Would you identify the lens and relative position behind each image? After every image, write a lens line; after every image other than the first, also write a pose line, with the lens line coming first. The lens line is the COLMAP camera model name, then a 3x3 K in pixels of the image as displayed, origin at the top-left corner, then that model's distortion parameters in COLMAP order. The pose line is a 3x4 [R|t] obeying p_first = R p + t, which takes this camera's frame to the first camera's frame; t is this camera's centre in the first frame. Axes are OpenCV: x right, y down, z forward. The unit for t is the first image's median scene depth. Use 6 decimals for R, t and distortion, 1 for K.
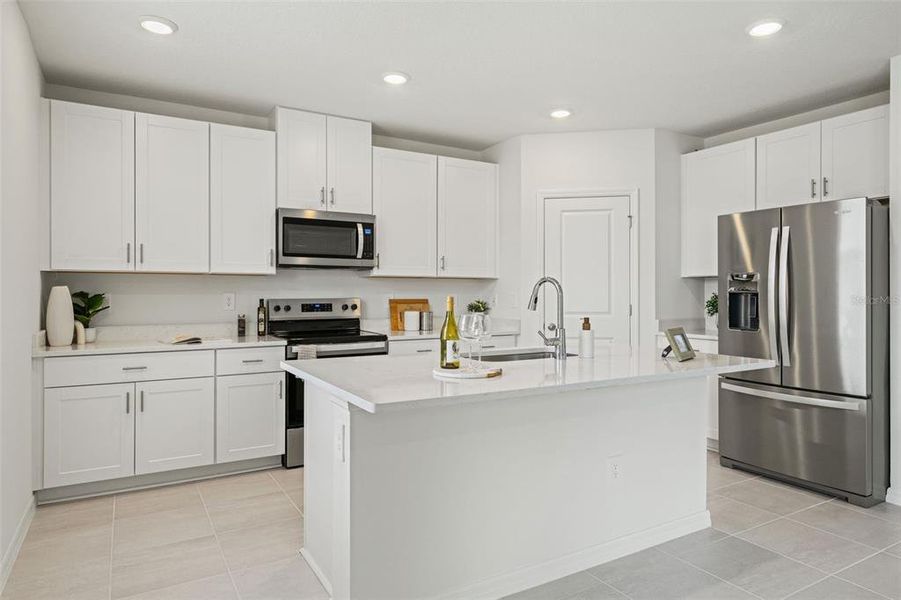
lens RADIAL K [[546.8, 0, 446.7], [0, 546.8, 291.0], [0, 0, 1]] dist [0.004141, 0.000804]
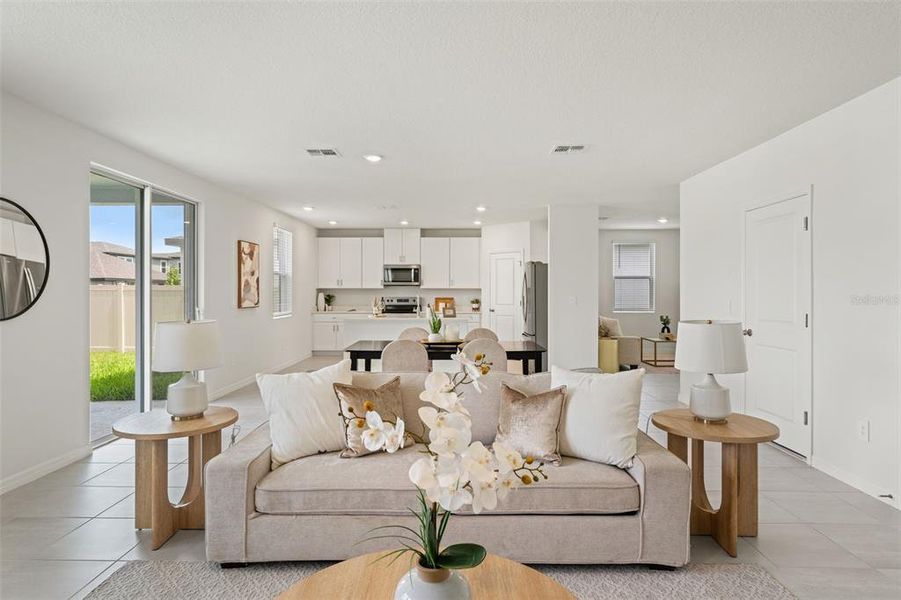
lens RADIAL K [[479.0, 0, 454.7], [0, 479.0, 295.6], [0, 0, 1]] dist [-0.000653, -0.000862]
pose [[0.864496, 0.005595, -0.502609, 1.177319], [-0.000076, 0.999939, 0.011001, -0.019824], [0.502640, -0.009472, 0.864444, -0.893401]]
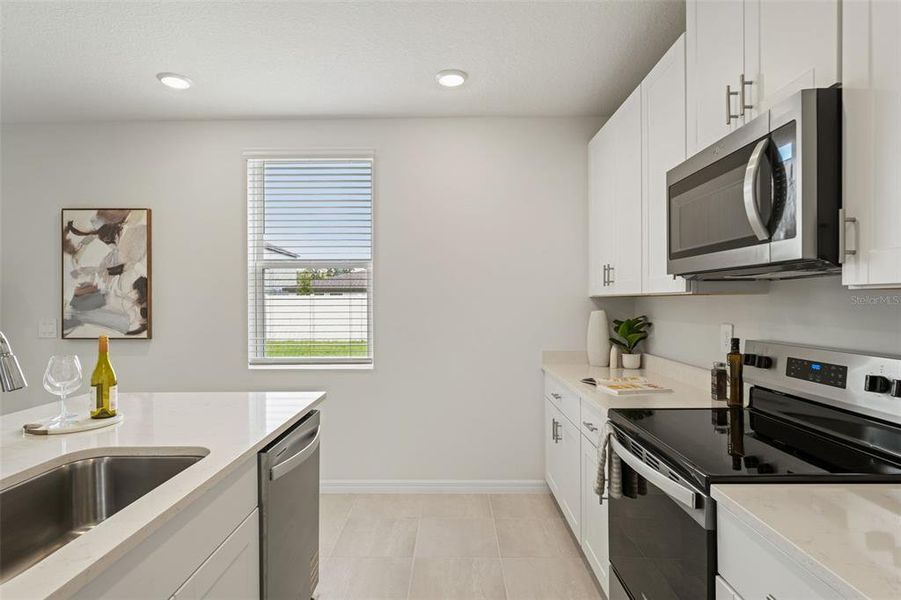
lens RADIAL K [[479.0, 0, 454.7], [0, 479.0, 295.6], [0, 0, 1]] dist [-0.000653, -0.000862]
pose [[-0.511376, -0.007605, -0.859323, 0.201278], [0.004585, 0.999922, -0.011578, -0.022775], [0.859345, -0.009861, -0.511302, 0.995934]]
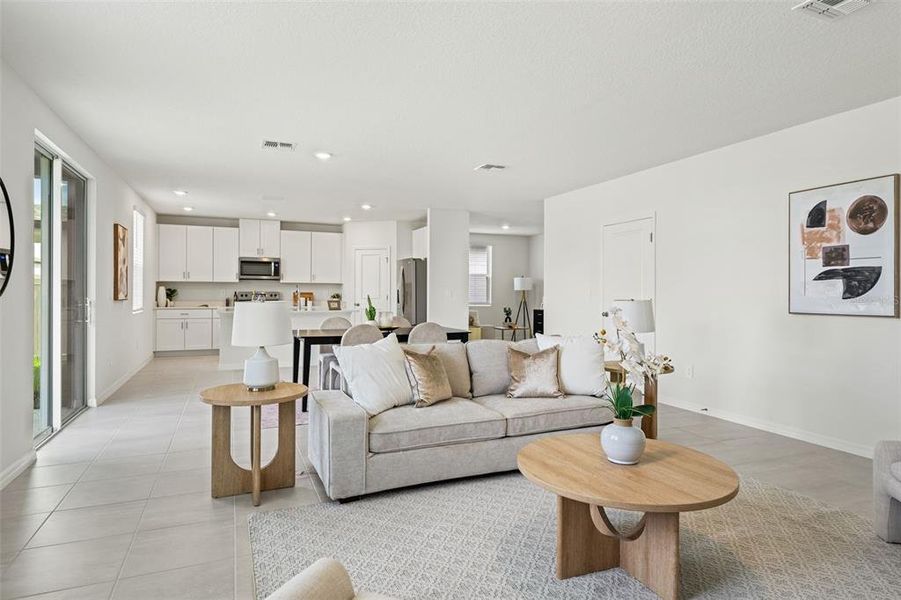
lens RADIAL K [[494.5, 0, 448.4], [0, 494.5, 294.6], [0, 0, 1]] dist [-0.000881, -0.000506]
pose [[0.993291, 0.006620, -0.115449, 0.917964], [-0.005668, 0.999947, 0.008574, 0.002848], [0.115500, -0.007862, 0.993276, -1.186307]]
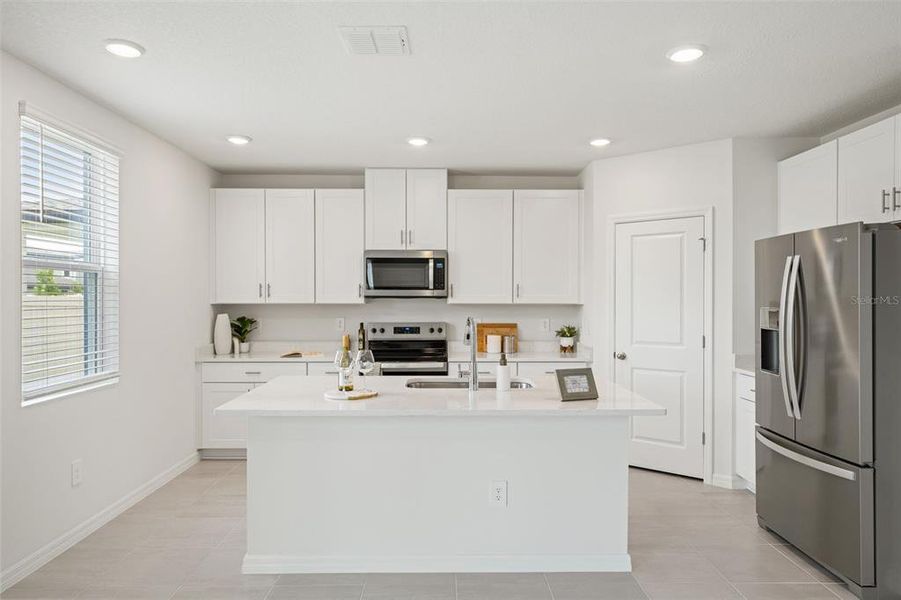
lens RADIAL K [[570.5, 0, 450.5], [0, 570.5, 300.0], [0, 0, 1]] dist [0.002543, 0.000873]
pose [[0.872704, 0.001036, -0.488248, 0.468154], [0.000647, 0.999994, 0.003278, -0.041188], [0.488248, -0.003177, 0.872699, -0.033958]]
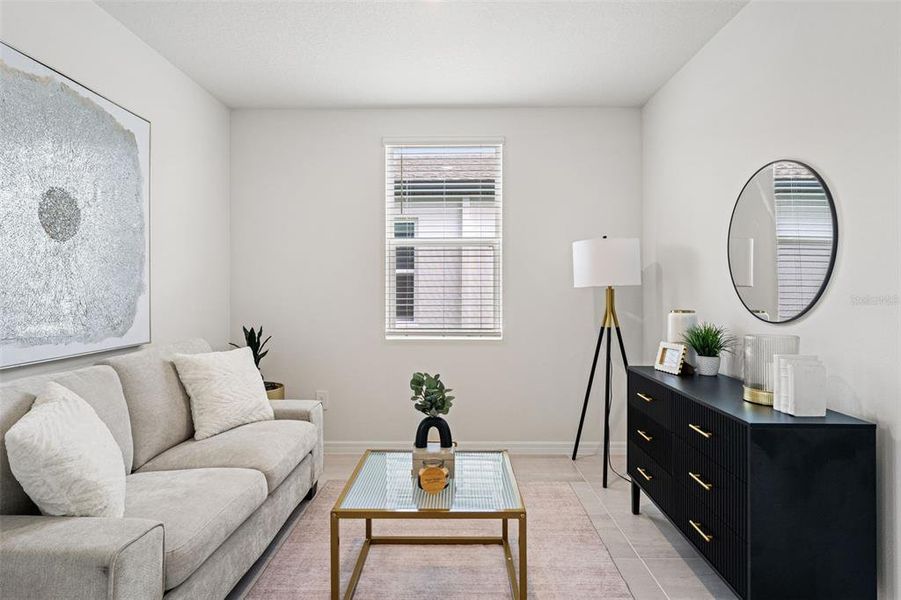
lens RADIAL K [[494.5, 0, 448.4], [0, 494.5, 294.6], [0, 0, 1]] dist [-0.000881, -0.000506]
pose [[0.855417, 0.002470, -0.517934, 1.198777], [0.001640, 0.999971, 0.007478, 0.005053], [0.517937, -0.007247, 0.855388, 0.902122]]
